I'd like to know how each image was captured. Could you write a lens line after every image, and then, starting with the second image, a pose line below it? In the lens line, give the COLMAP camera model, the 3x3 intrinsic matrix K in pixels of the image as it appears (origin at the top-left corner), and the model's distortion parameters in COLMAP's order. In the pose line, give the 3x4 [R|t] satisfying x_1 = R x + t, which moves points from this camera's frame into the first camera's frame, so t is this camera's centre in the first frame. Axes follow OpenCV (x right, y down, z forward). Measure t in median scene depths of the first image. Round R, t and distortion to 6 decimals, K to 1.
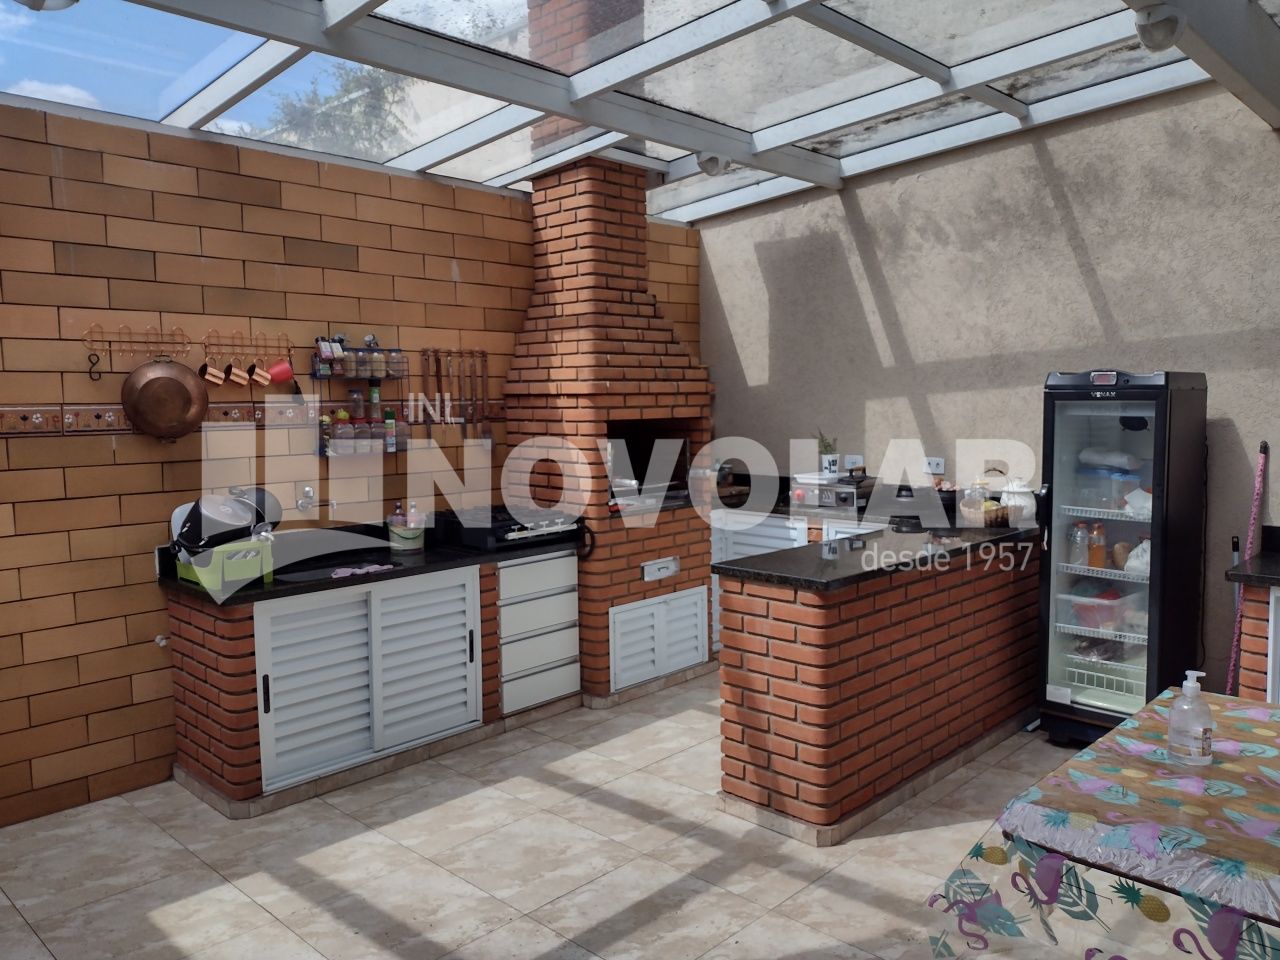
lens RADIAL K [[965.2, 0, 645.7], [0, 965.2, 478.5], [0, 0, 1]] dist [0.028007, -0.030168]
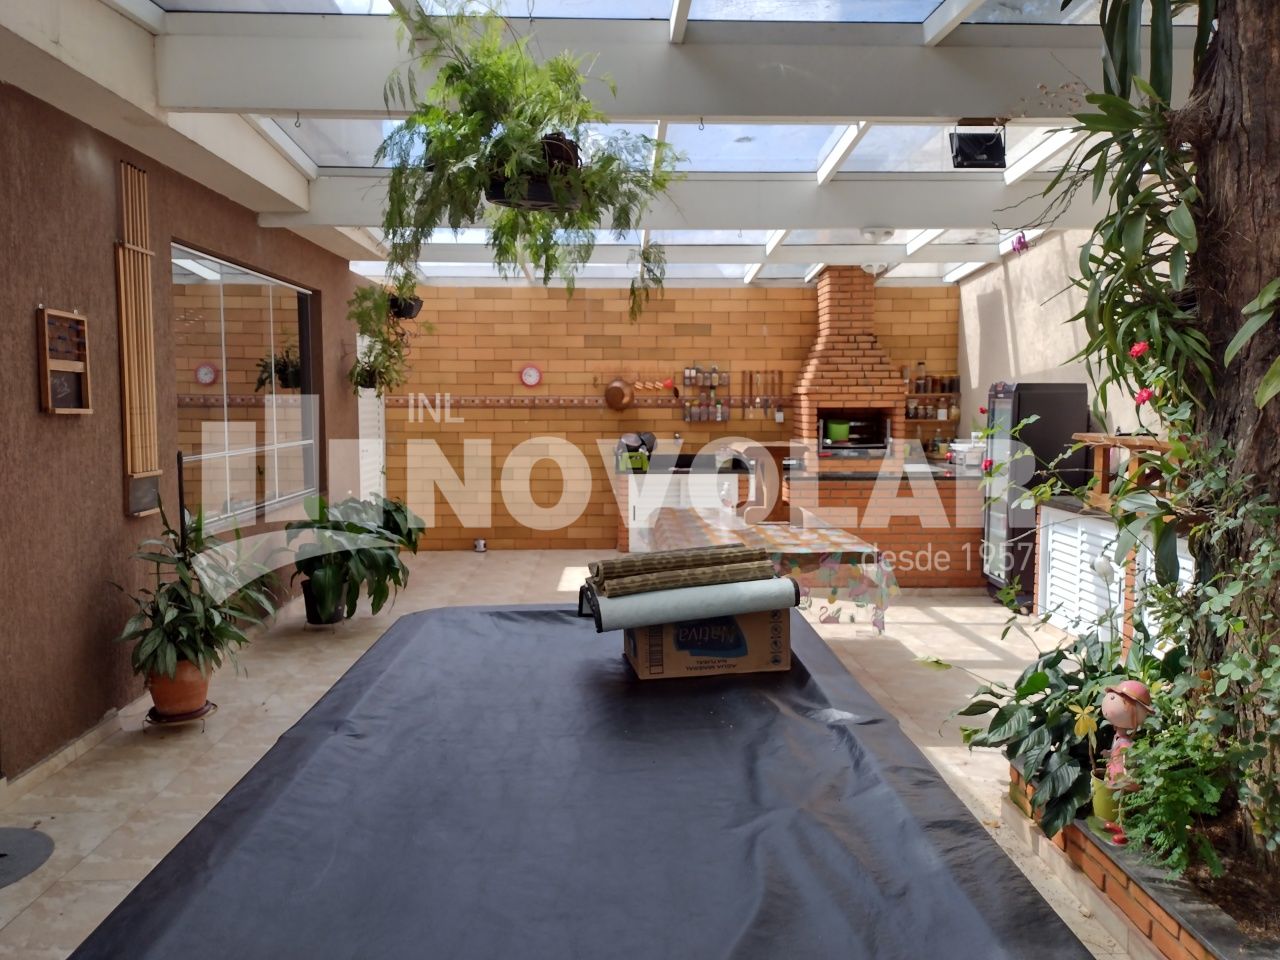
lens RADIAL K [[965.2, 0, 638.8], [0, 965.2, 479.0], [0, 0, 1]] dist [0.028007, -0.030168]
pose [[0.711085, 0.068575, -0.699754, 1.037521], [-0.064532, 0.997397, 0.032167, 0.041291], [0.700138, 0.022283, 0.713660, -0.590123]]
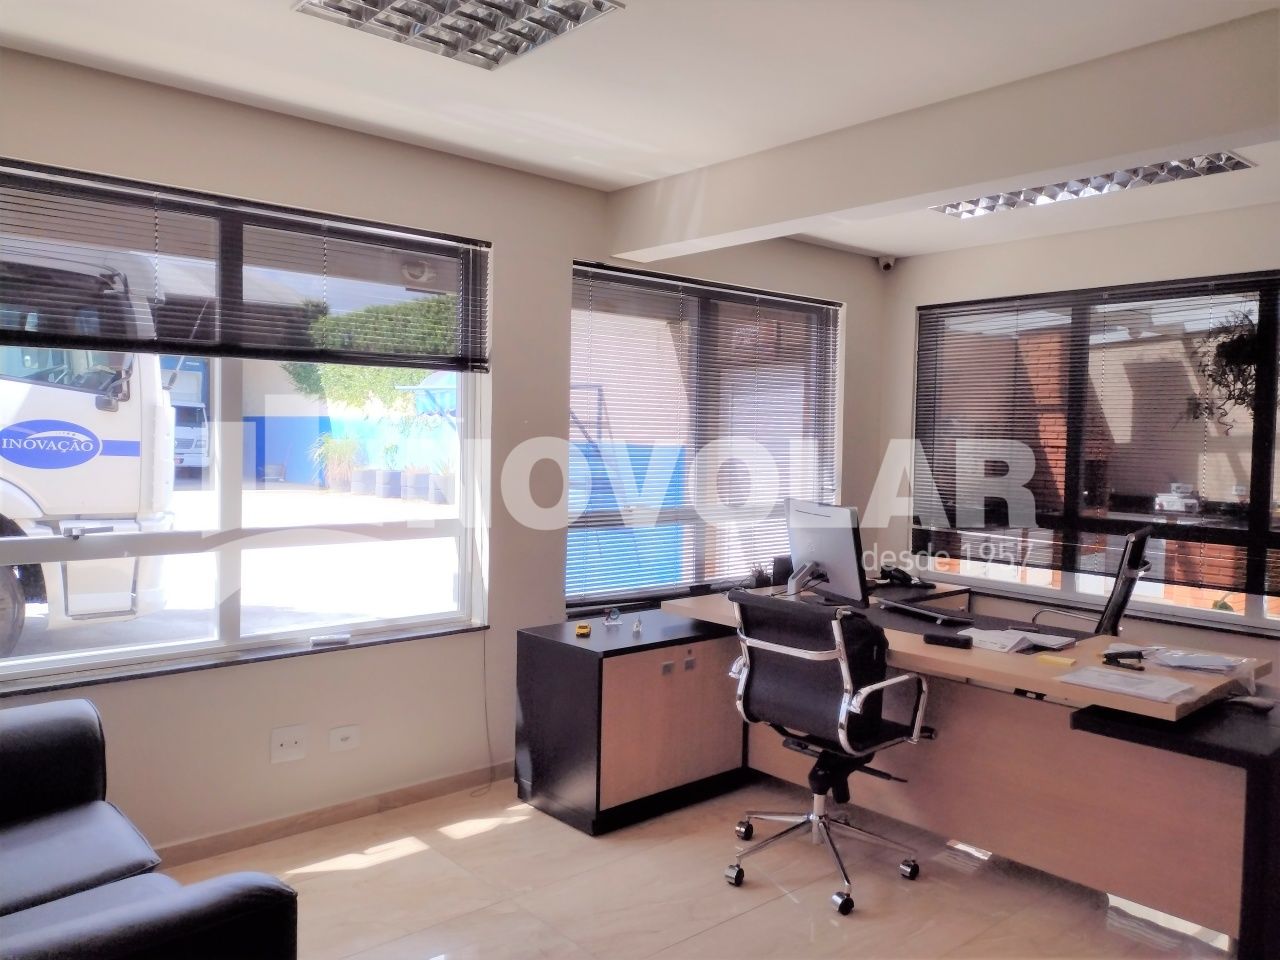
lens RADIAL K [[965.2, 0, 638.1], [0, 965.2, 475.9], [0, 0, 1]] dist [0.028007, -0.030168]
pose [[0.995356, 0.038352, -0.088295, -0.741771], [-0.041622, 0.998503, -0.035494, 0.077788], [0.086802, 0.039004, 0.995462, -1.026953]]
